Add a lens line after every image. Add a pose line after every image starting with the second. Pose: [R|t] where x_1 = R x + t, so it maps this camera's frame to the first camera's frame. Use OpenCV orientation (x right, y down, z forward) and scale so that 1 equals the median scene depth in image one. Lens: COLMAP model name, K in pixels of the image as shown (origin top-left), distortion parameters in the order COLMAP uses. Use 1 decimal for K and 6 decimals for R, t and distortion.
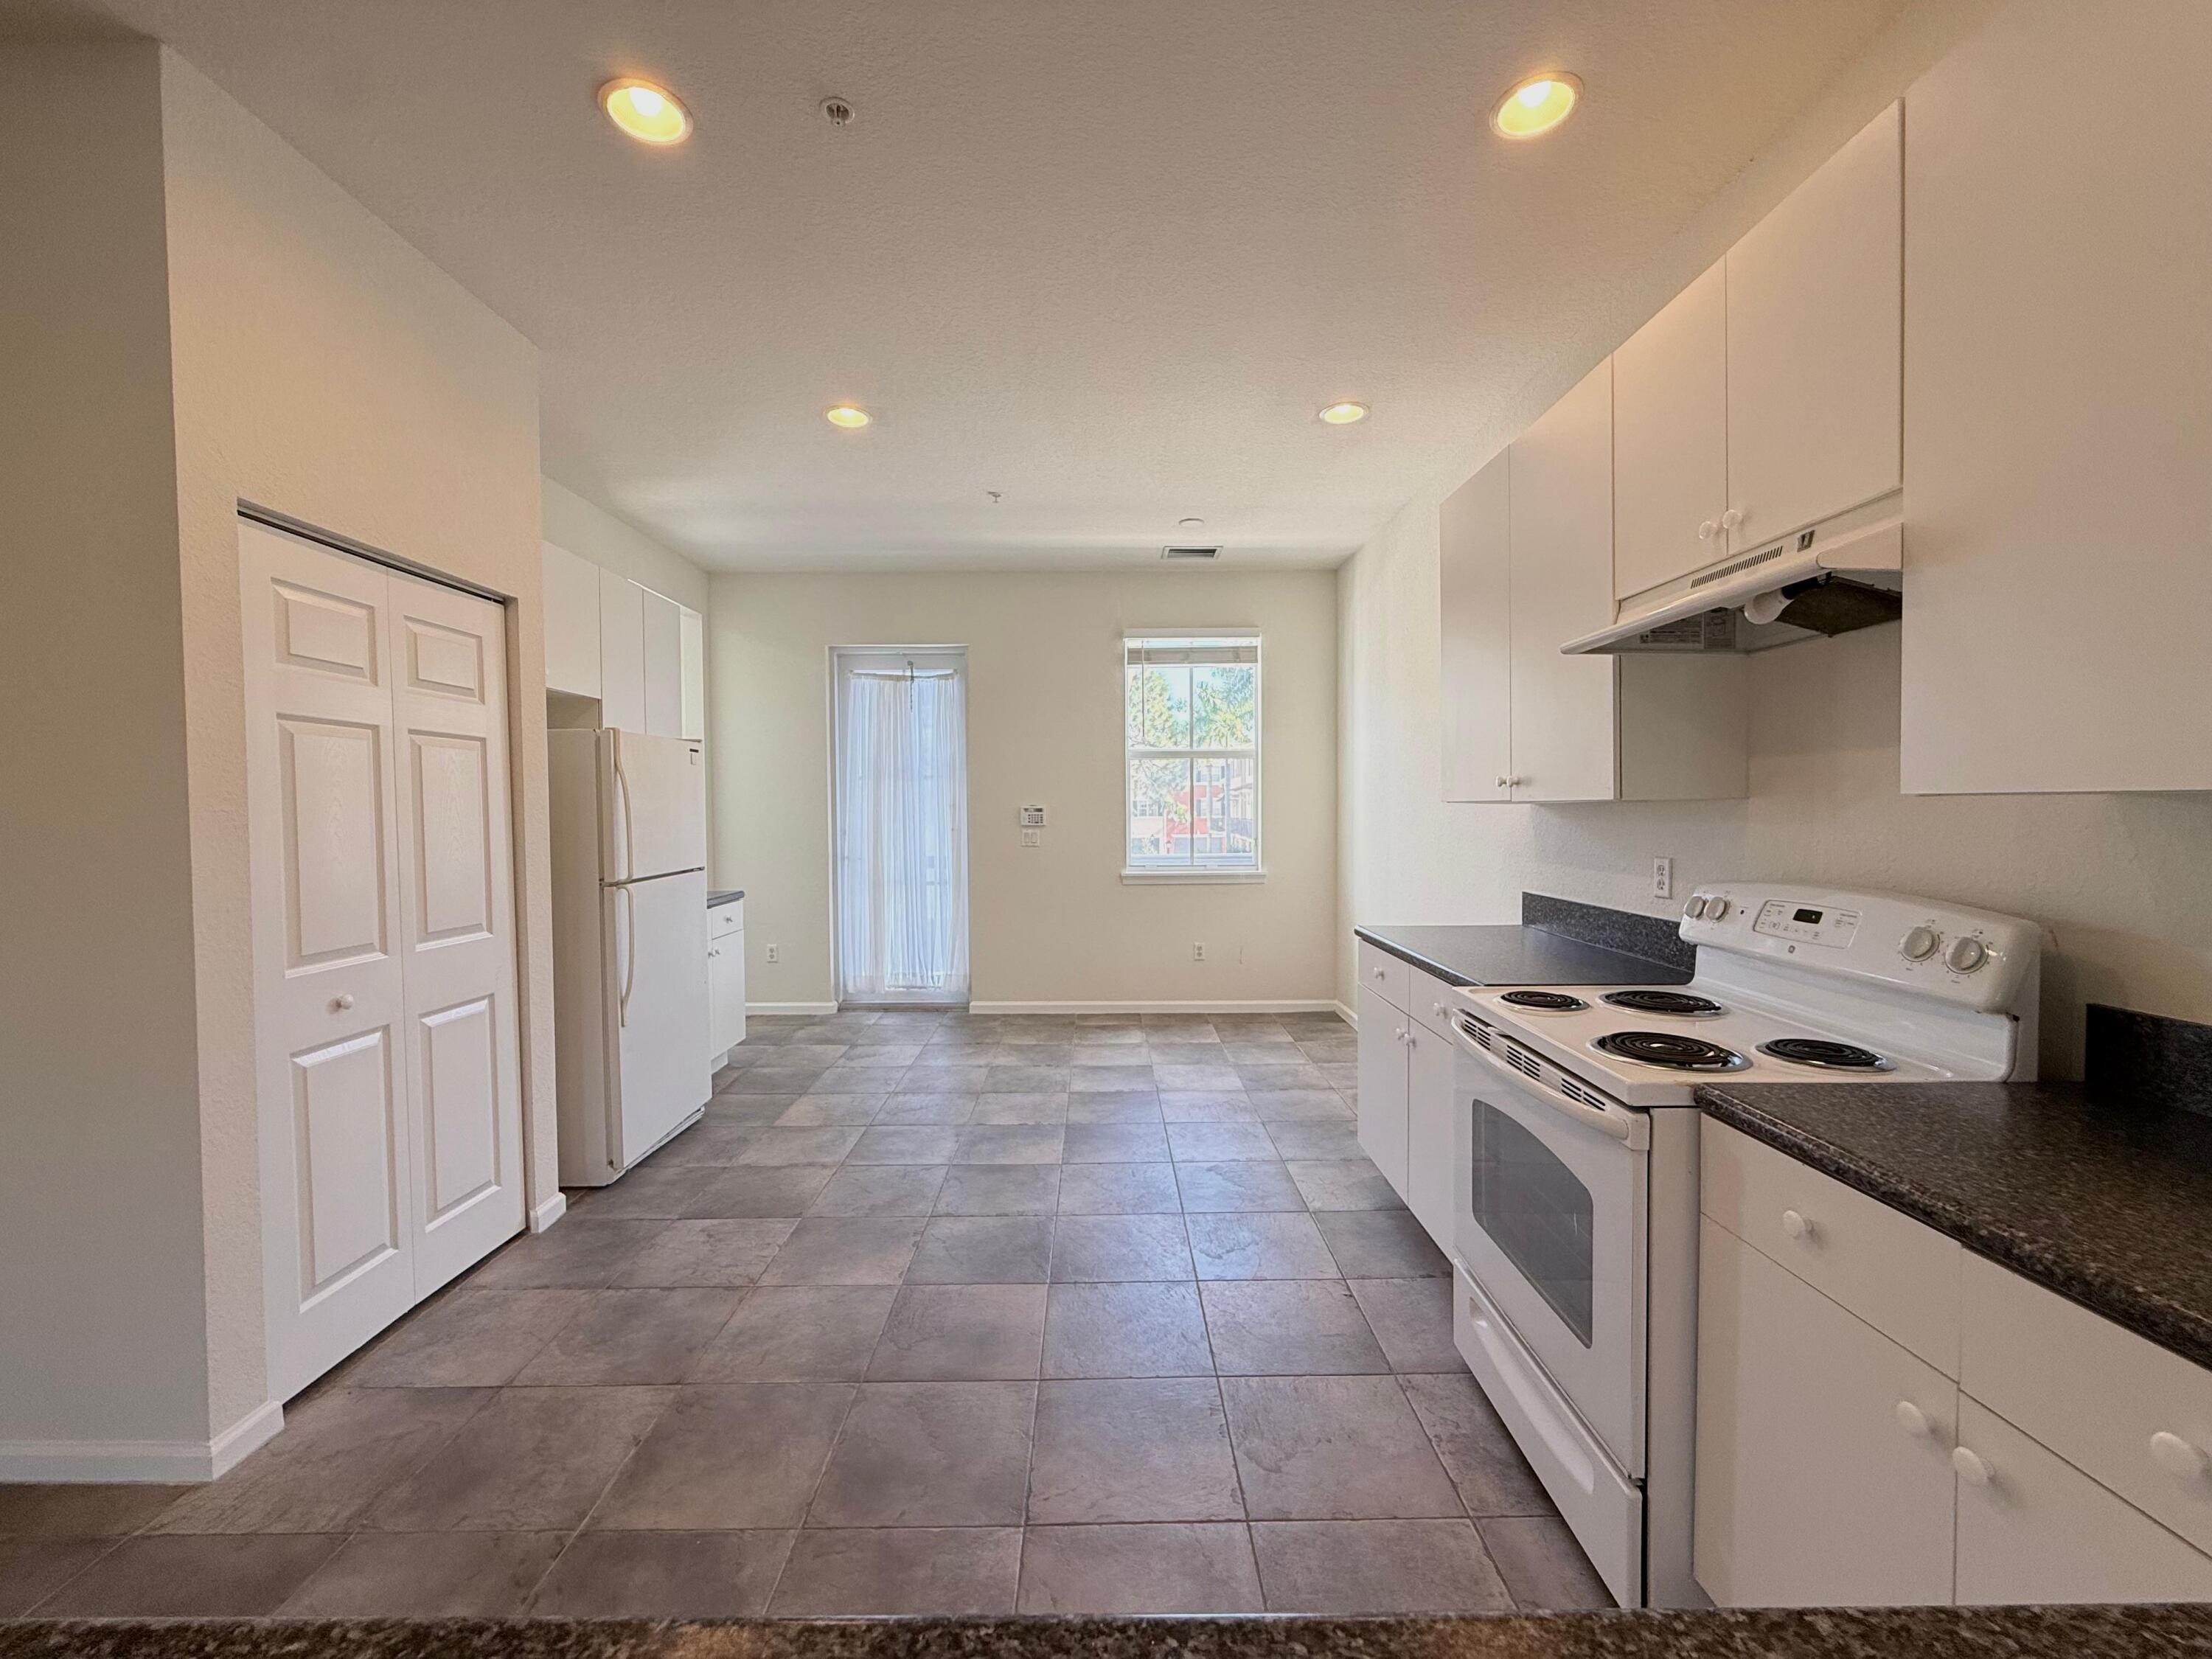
lens RADIAL K [[883.7, 0, 1106.0], [0, 883.7, 829.5], [0, 0, 1]] dist [-0.000760, 0.000131]
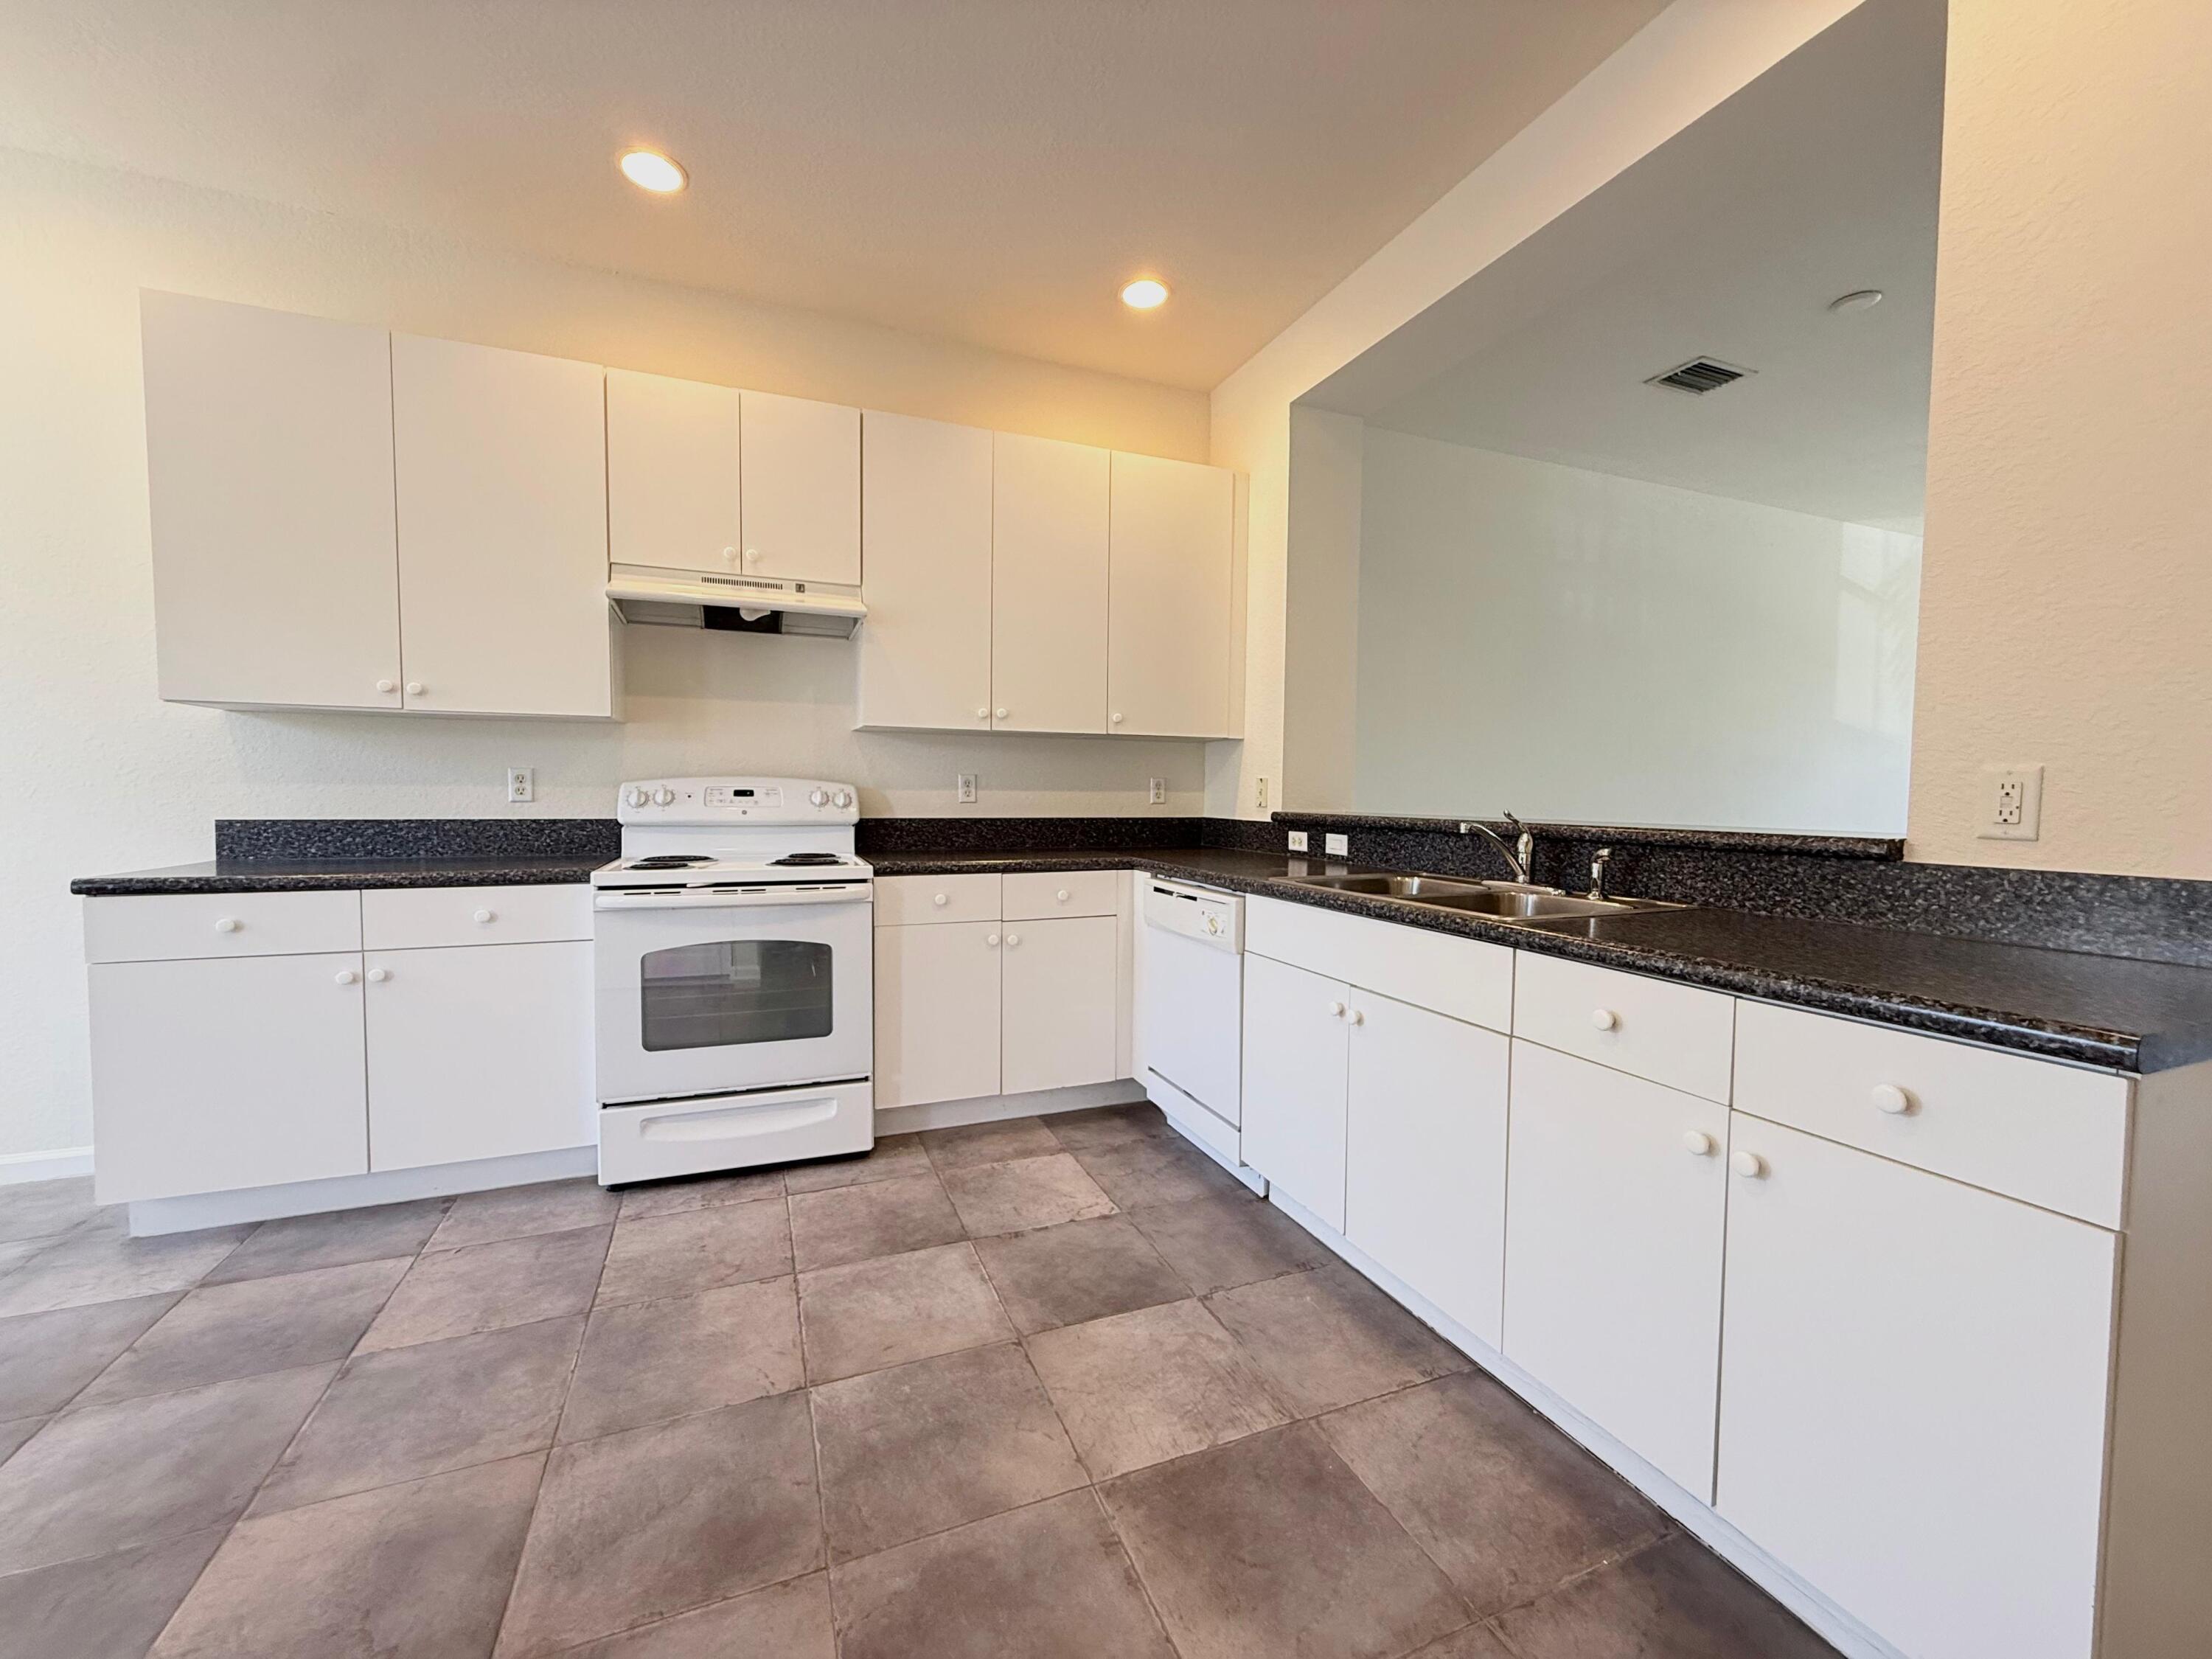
lens RADIAL K [[876.0, 0, 1103.4], [0, 876.0, 832.5], [0, 0, 1]] dist [-0.000677, -0.000350]
pose [[-0.373260, -0.039432, 0.926888, -0.587890], [0.017175, 0.998631, 0.049400, 0.056072], [-0.927568, 0.034358, -0.372072, 0.542067]]
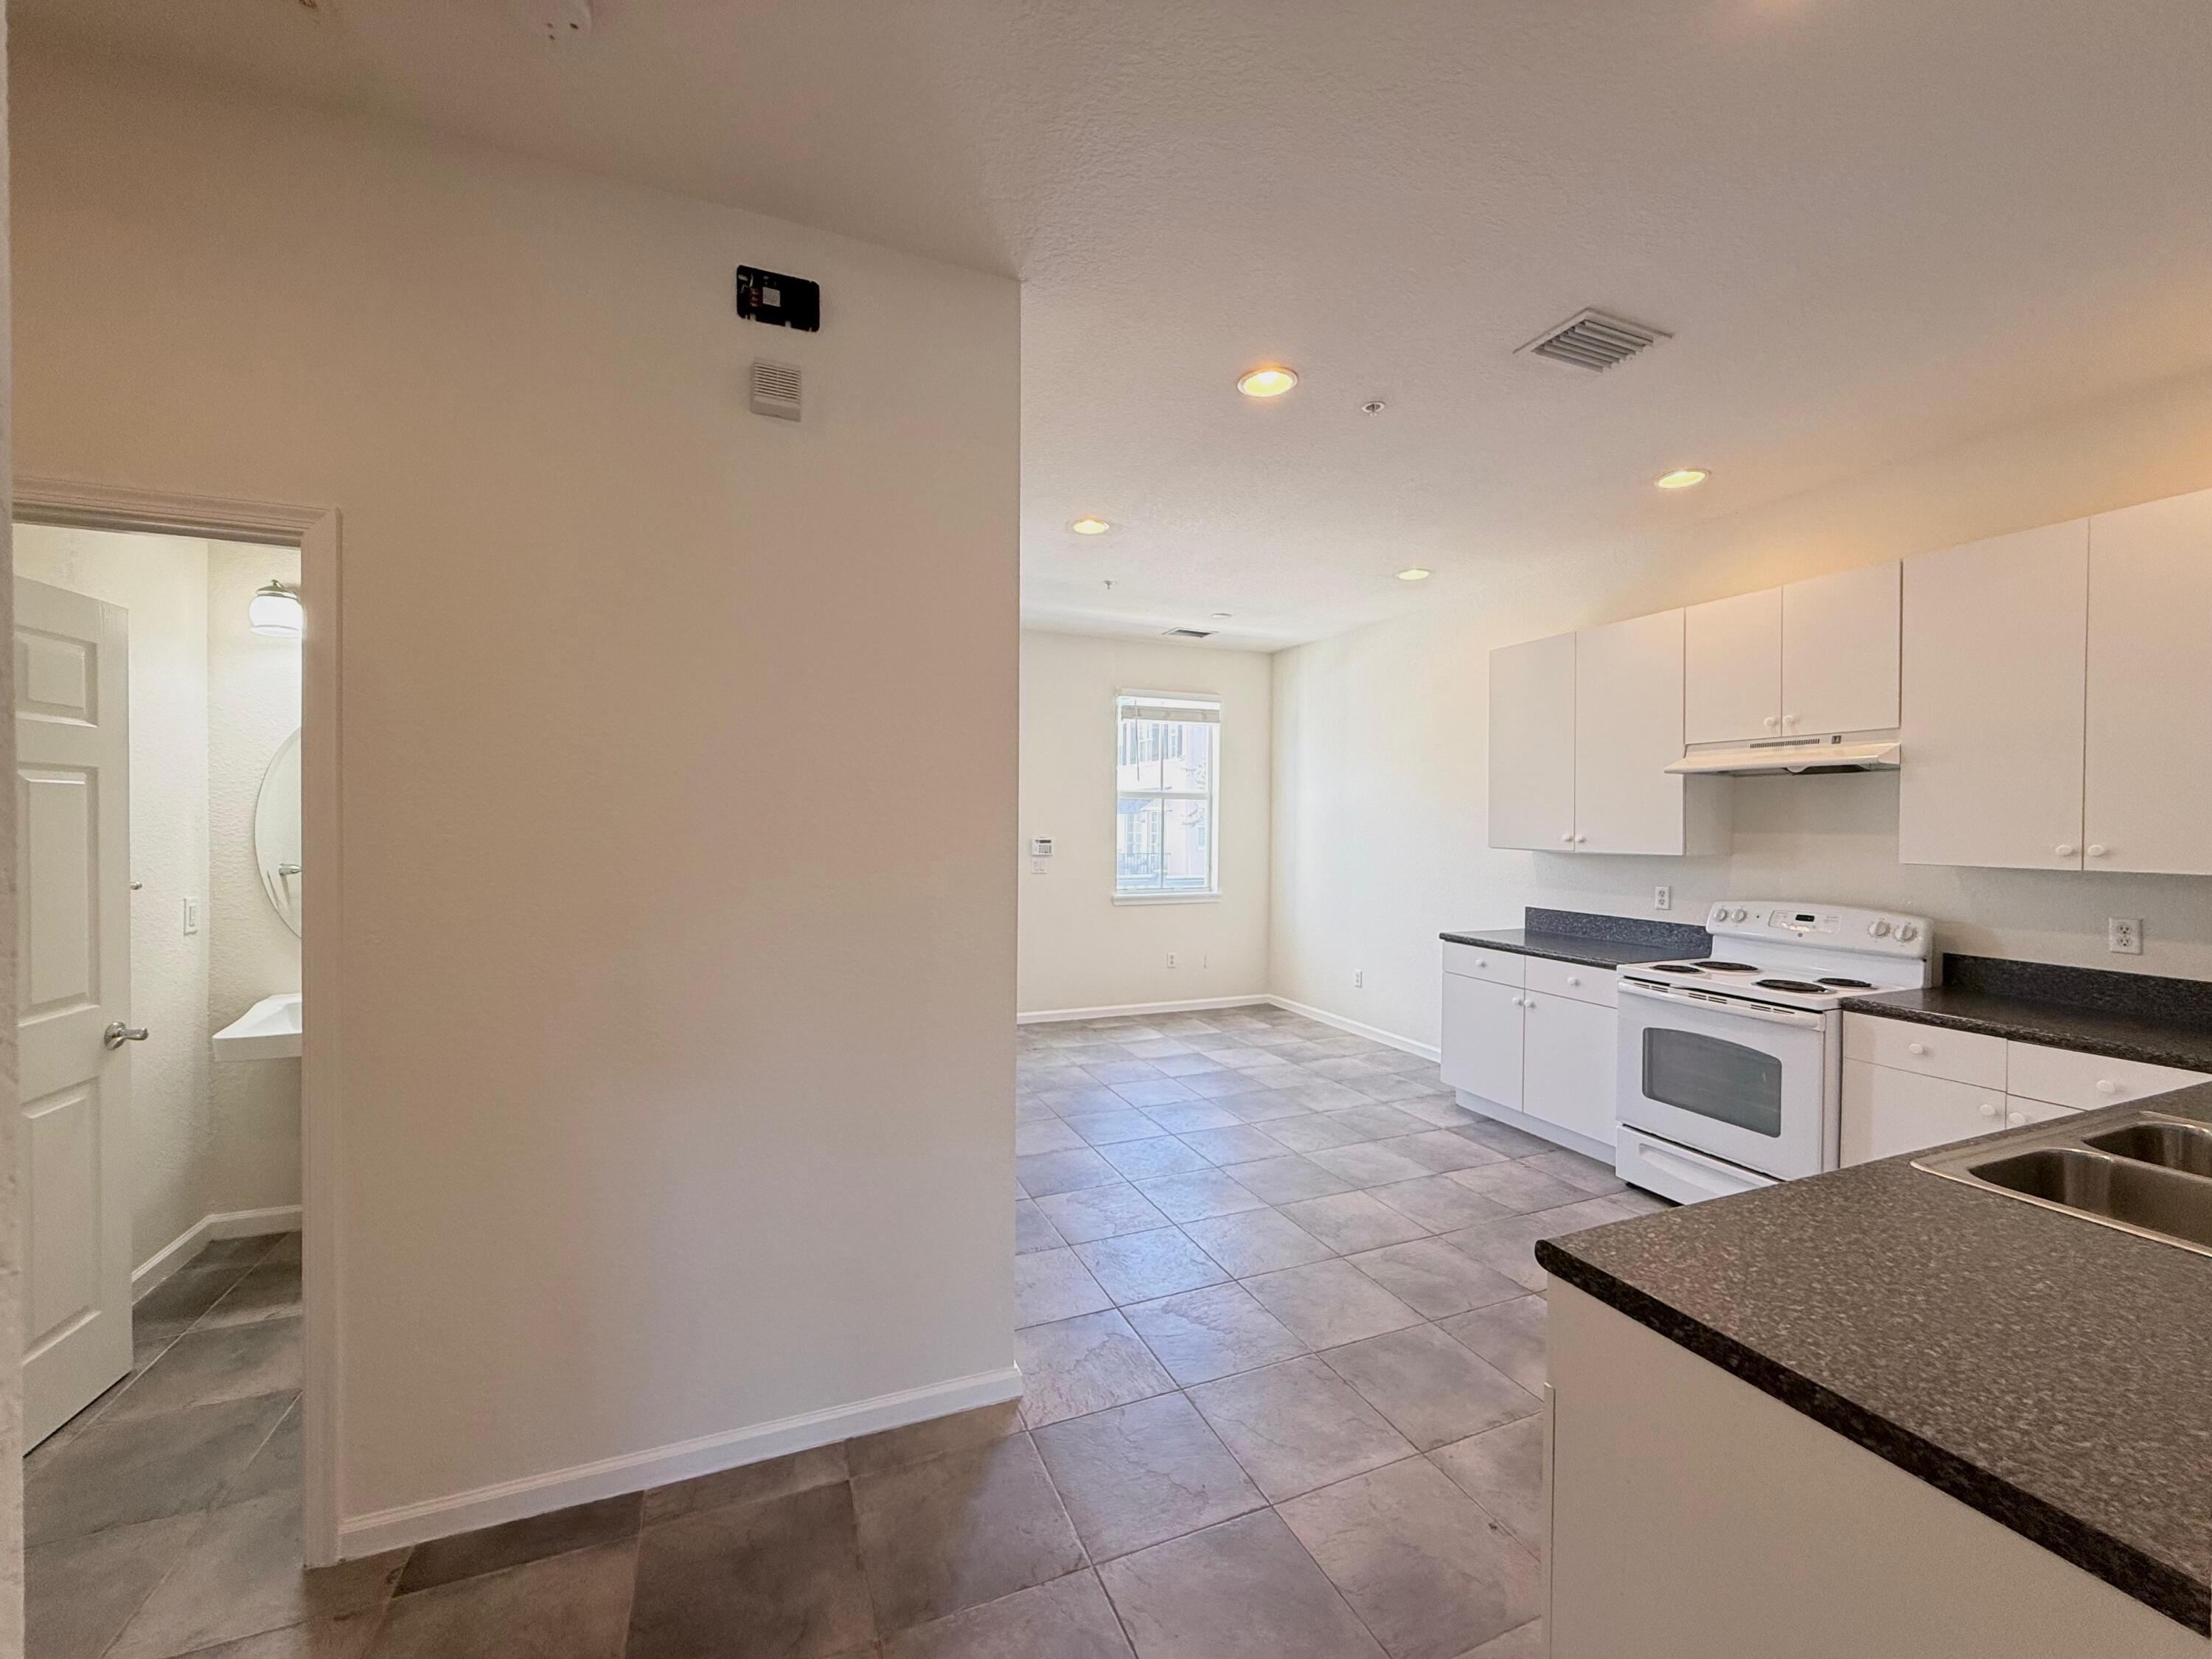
lens RADIAL K [[878.7, 0, 1106.0], [0, 878.7, 829.5], [0, 0, 1]] dist [-0.001008, 0.000150]
pose [[0.924557, 0.012256, 0.380847, -0.779905], [-0.005838, 0.999821, -0.018002, -0.031336], [-0.381000, 0.014421, 0.924463, -0.128246]]
